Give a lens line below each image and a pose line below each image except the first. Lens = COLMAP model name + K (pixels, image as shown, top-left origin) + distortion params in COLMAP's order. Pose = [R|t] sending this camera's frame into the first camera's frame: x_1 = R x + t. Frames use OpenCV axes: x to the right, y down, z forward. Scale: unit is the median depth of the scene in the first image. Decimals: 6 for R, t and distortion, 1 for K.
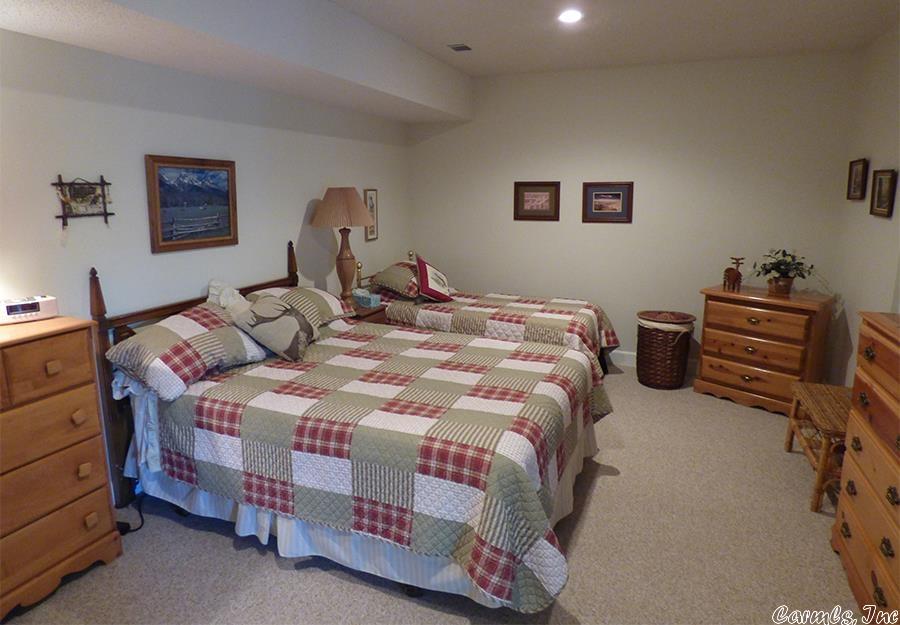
lens RADIAL K [[545.2, 0, 449.6], [0, 545.2, 290.4], [0, 0, 1]] dist [-0.018492, 0.001406]
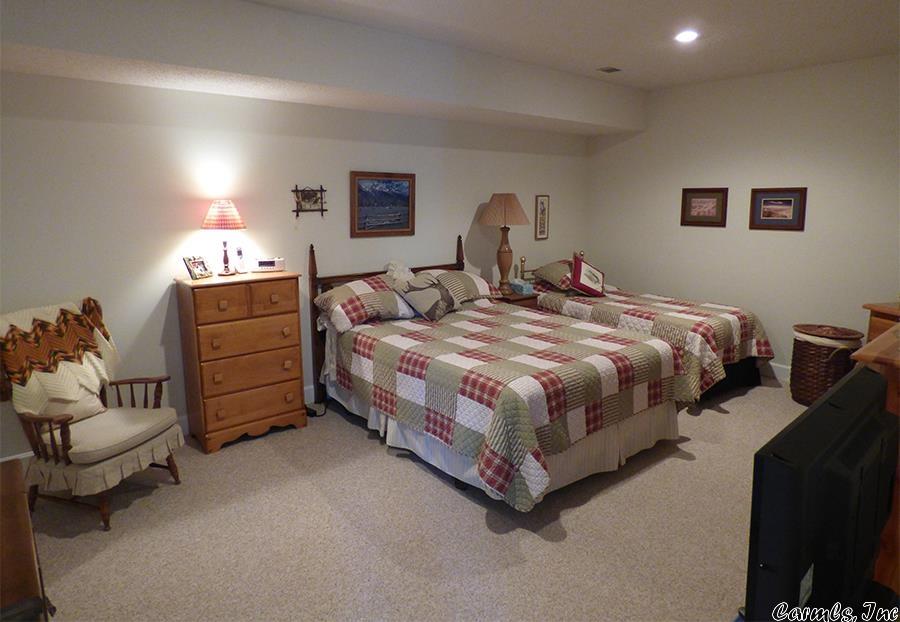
lens RADIAL K [[545.2, 0, 449.6], [0, 545.2, 288.9], [0, 0, 1]] dist [-0.018492, 0.001406]
pose [[0.886631, 0.077172, -0.455994, 0.368680], [-0.084791, 0.996392, 0.003761, 0.041630], [0.454639, 0.035330, 0.889975, -0.188697]]
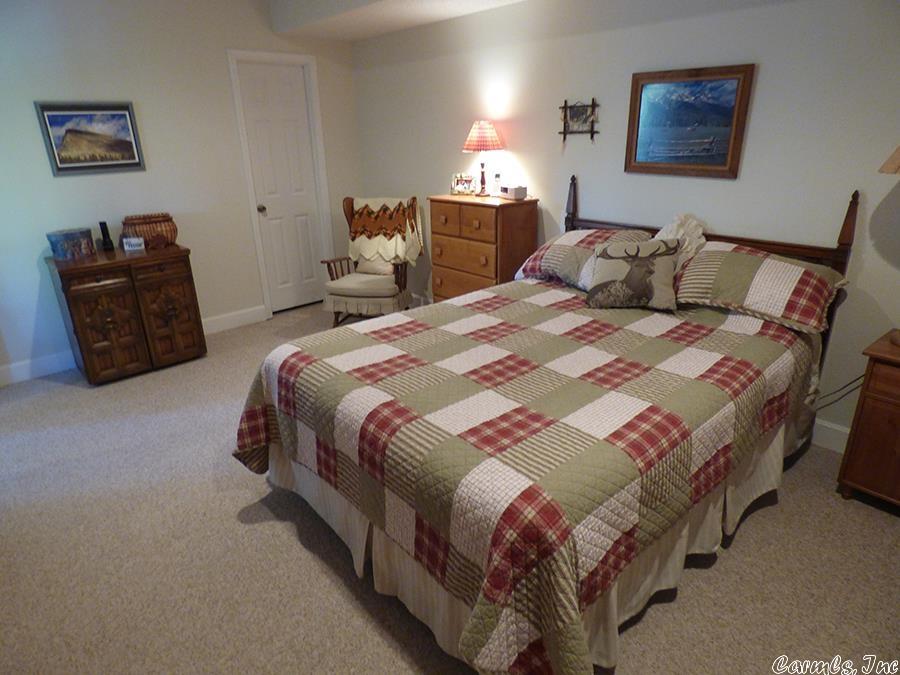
lens RADIAL K [[548.4, 0, 451.1], [0, 548.4, 340.5], [0, 0, 1]] dist [-0.020228, 0.003438]
pose [[-0.424955, 0.327026, -0.844078, 0.607185], [-0.148319, 0.894705, 0.421313, -0.170035], [0.892981, 0.304231, -0.331705, 1.123370]]
